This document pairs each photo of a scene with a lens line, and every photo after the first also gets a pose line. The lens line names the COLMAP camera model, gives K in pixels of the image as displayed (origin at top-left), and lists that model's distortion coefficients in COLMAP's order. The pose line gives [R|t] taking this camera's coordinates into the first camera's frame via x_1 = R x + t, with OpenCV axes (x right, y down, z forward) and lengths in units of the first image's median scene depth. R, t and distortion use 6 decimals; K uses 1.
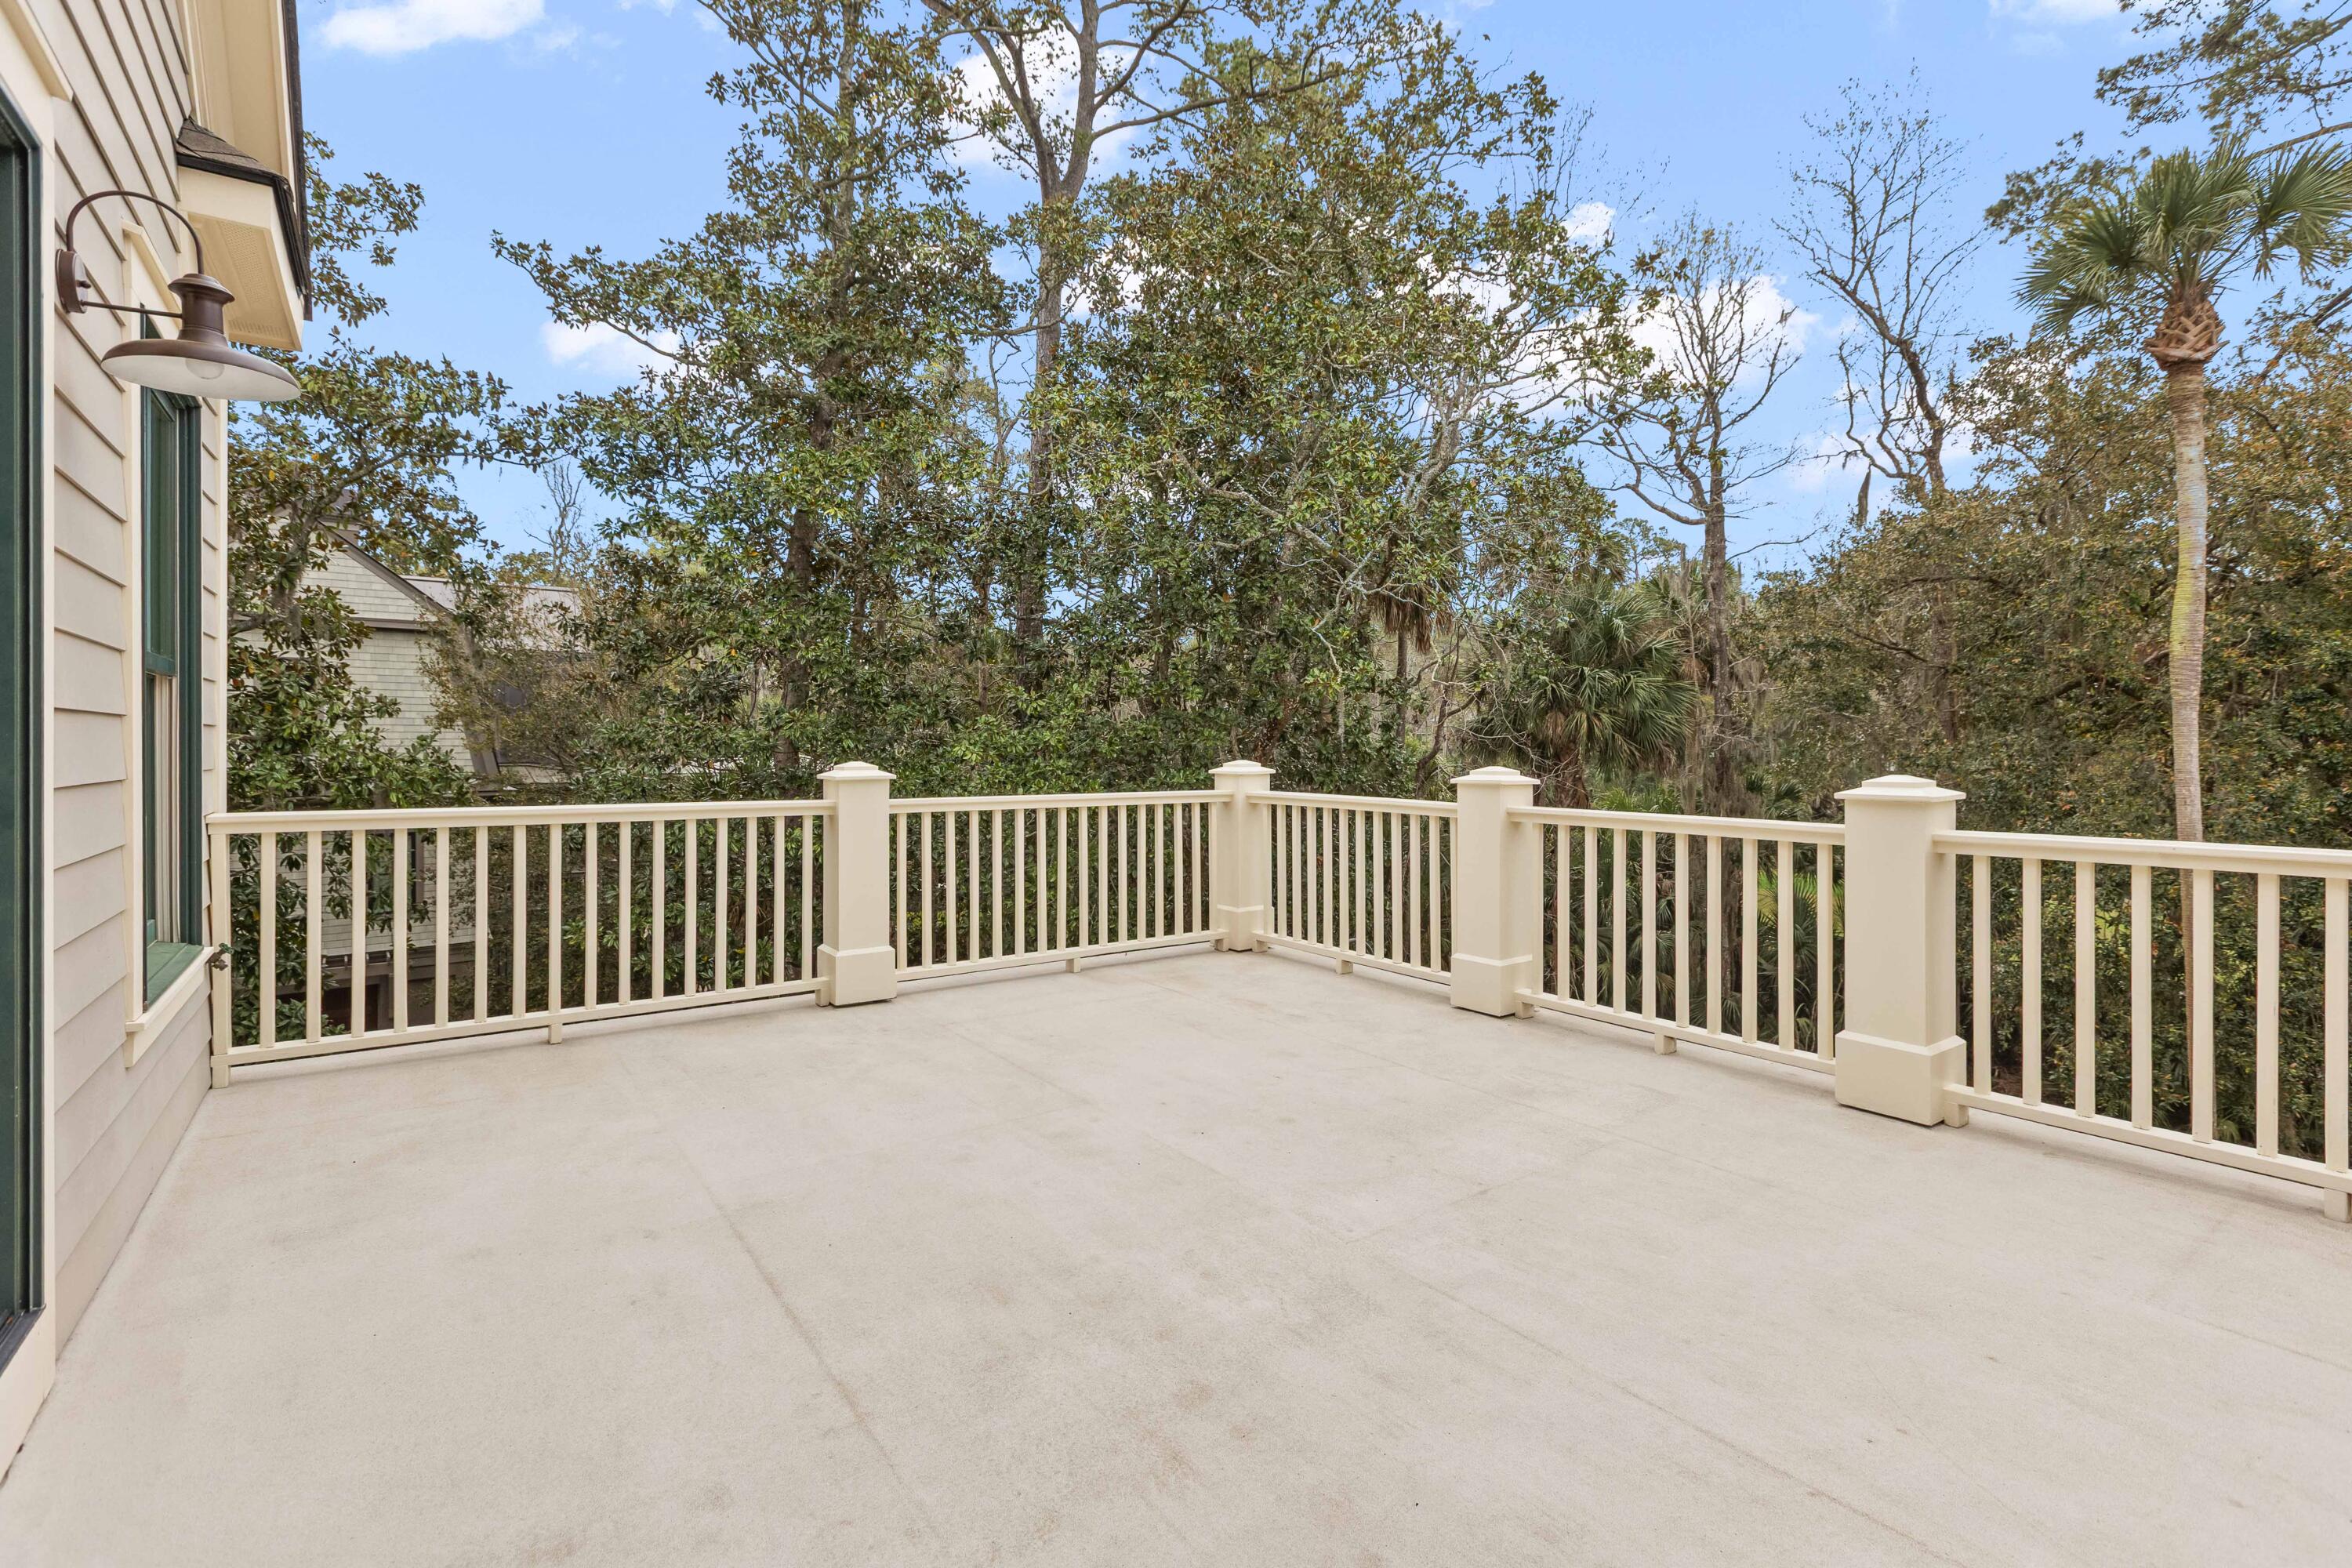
lens RADIAL K [[1070.0, 0, 1175.8], [0, 1070.0, 762.2], [0, 0, 1]] dist [0.000601, -0.000164]
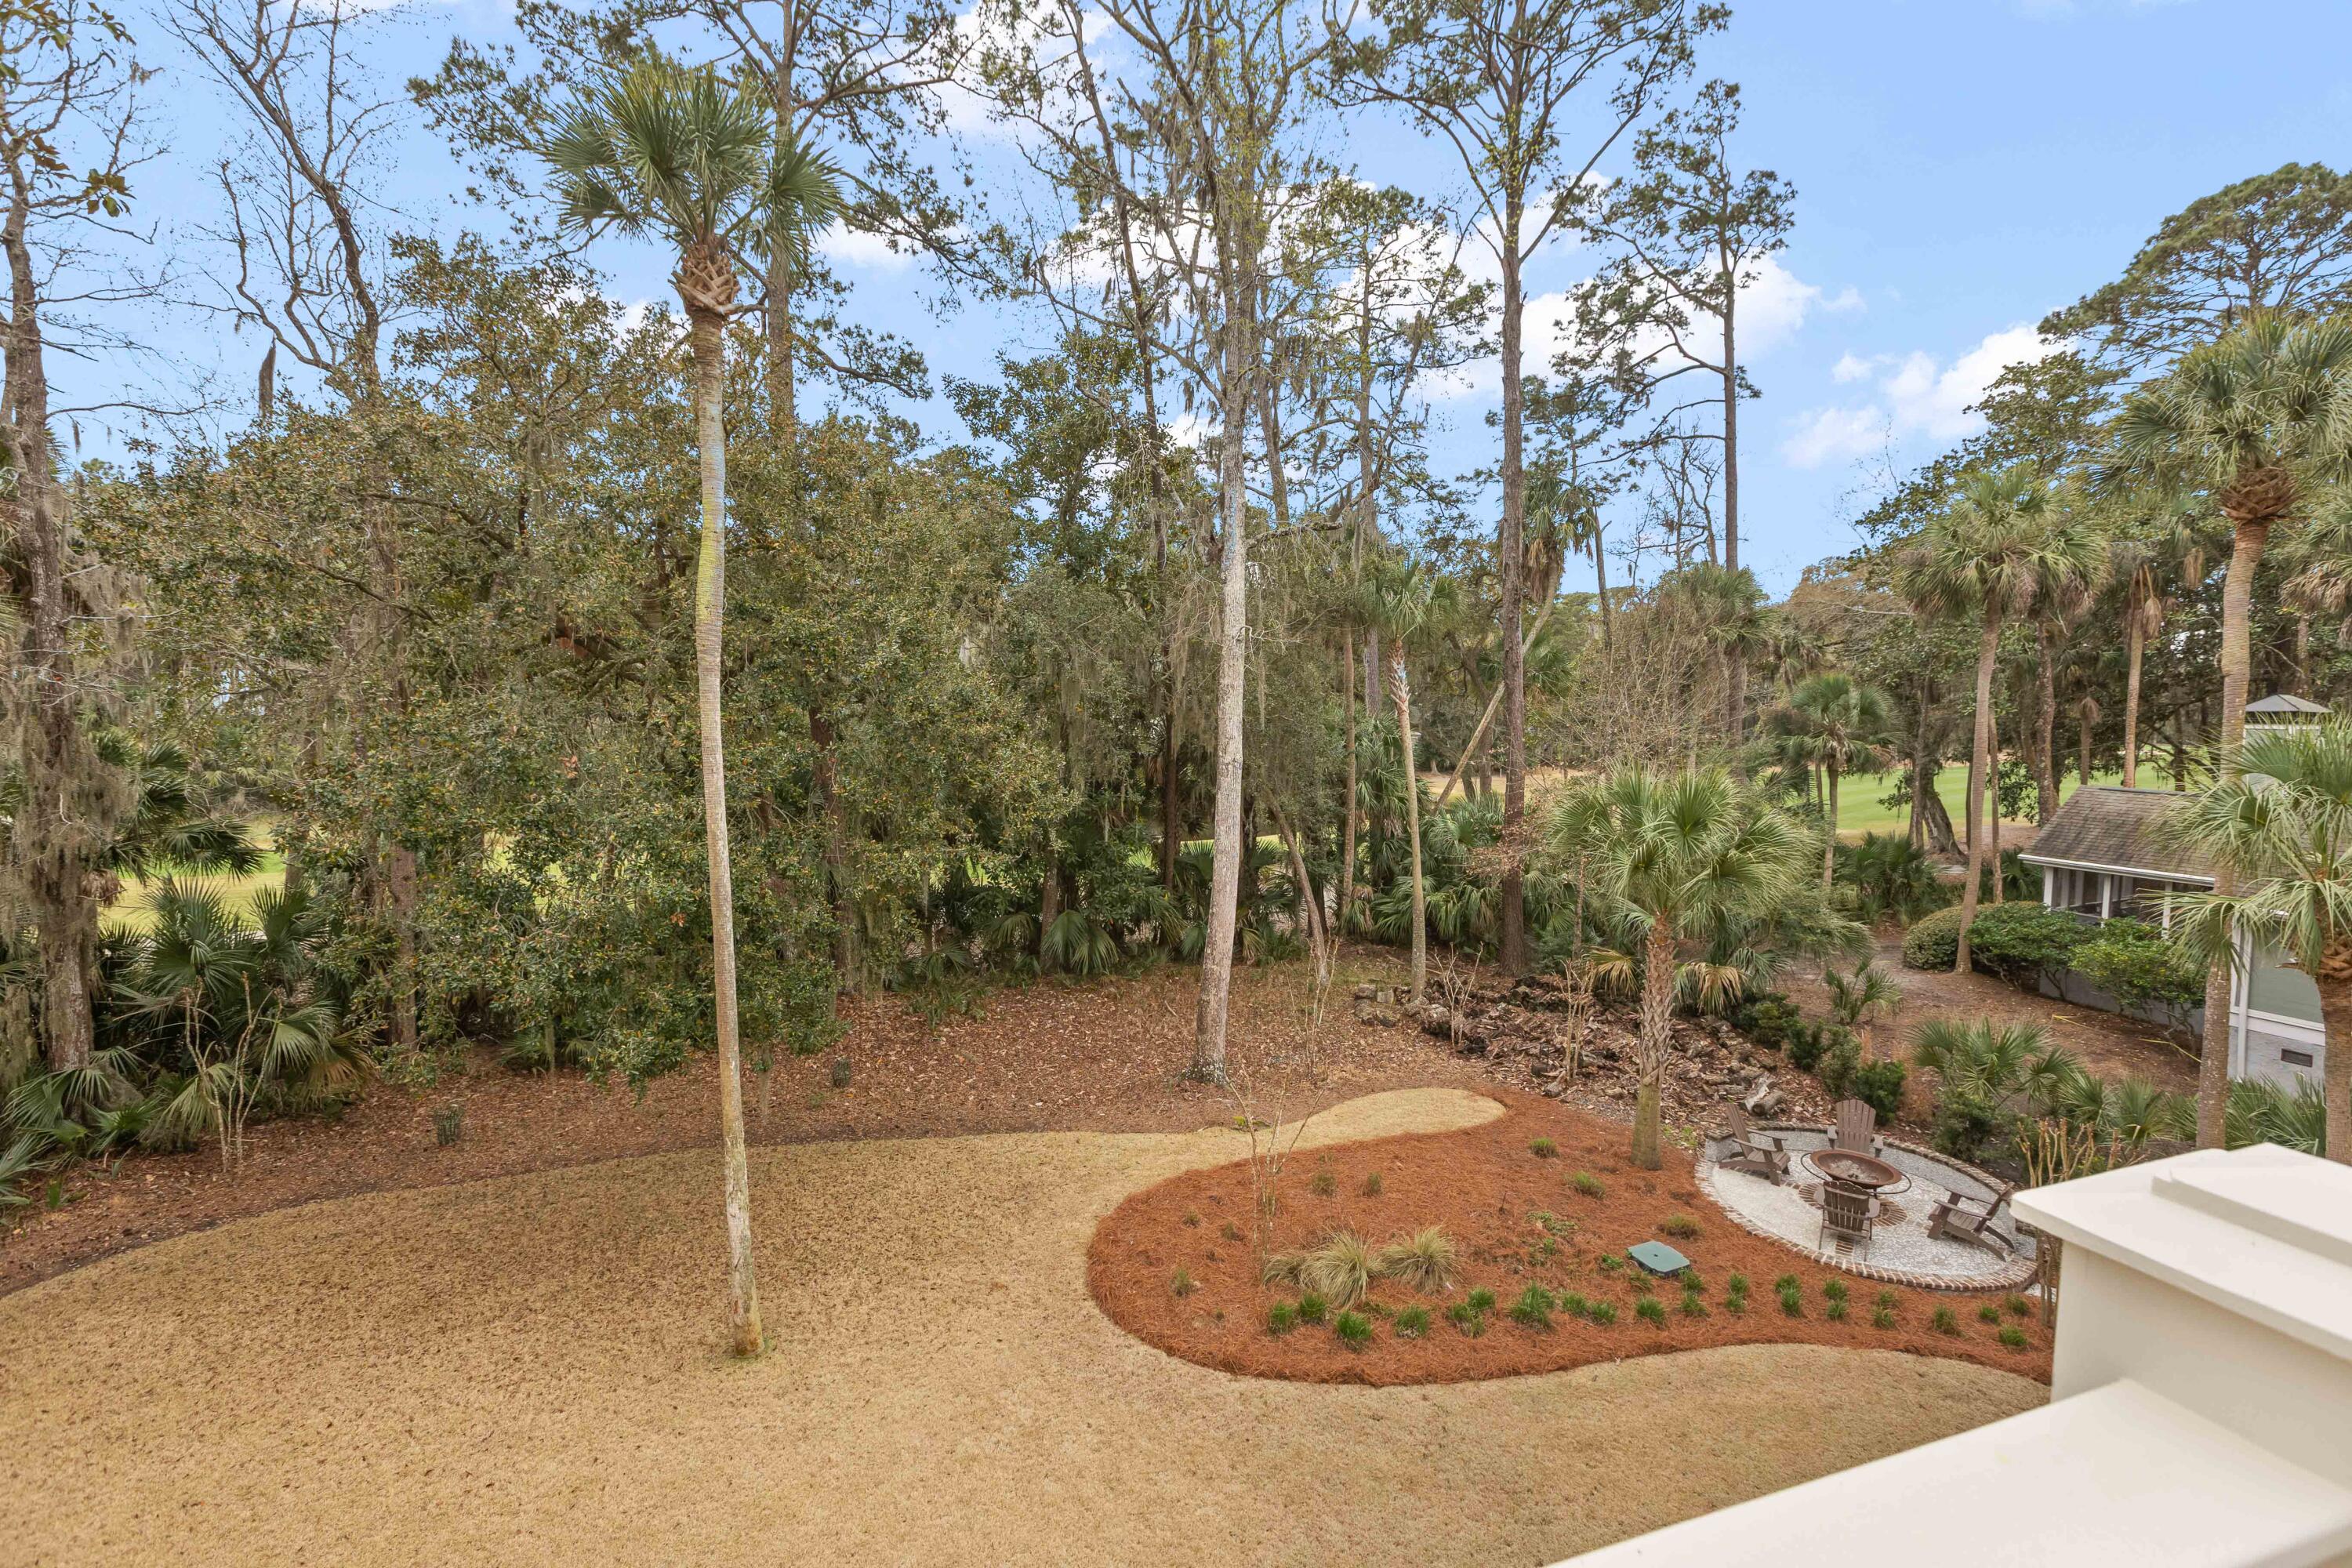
lens RADIAL K [[1070.0, 0, 1175.8], [0, 1070.0, 762.2], [0, 0, 1]] dist [0.000601, -0.000164]
pose [[0.261998, -0.055155, 0.963491, 0.052057], [0.000708, 0.998376, 0.056959, -0.012653], [-0.965068, -0.014241, 0.261612, 0.160266]]
